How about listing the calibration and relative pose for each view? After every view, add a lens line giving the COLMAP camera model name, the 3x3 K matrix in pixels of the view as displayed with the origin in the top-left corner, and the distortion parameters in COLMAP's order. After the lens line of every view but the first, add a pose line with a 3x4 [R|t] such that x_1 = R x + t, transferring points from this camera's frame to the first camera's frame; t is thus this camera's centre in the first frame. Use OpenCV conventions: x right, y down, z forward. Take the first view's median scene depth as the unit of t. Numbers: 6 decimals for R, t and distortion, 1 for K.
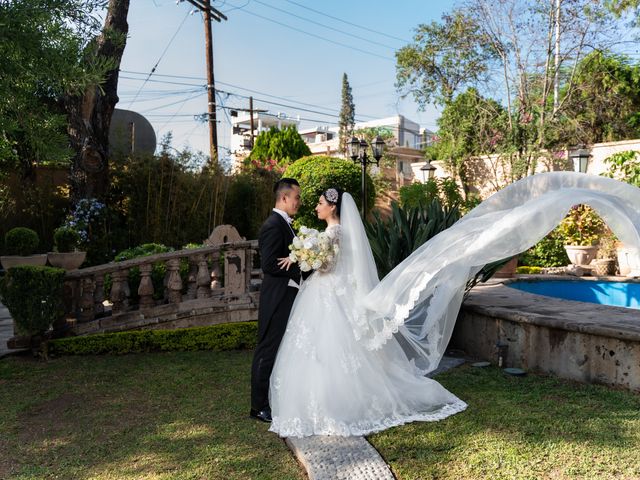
lens RADIAL K [[725.4, 0, 320.0], [0, 725.4, 240.0], [0, 0, 1]] dist [-0.010009, -0.012757]
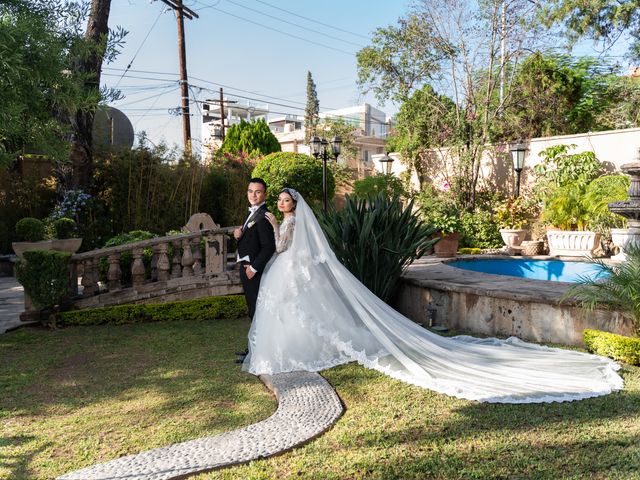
lens RADIAL K [[725.4, 0, 320.0], [0, 725.4, 240.0], [0, 0, 1]] dist [-0.010009, -0.012757]
pose [[0.999127, -0.008895, 0.040817, 0.003778], [0.008107, 0.999779, 0.019418, -0.000113], [-0.040980, -0.019070, 0.998978, -0.105982]]
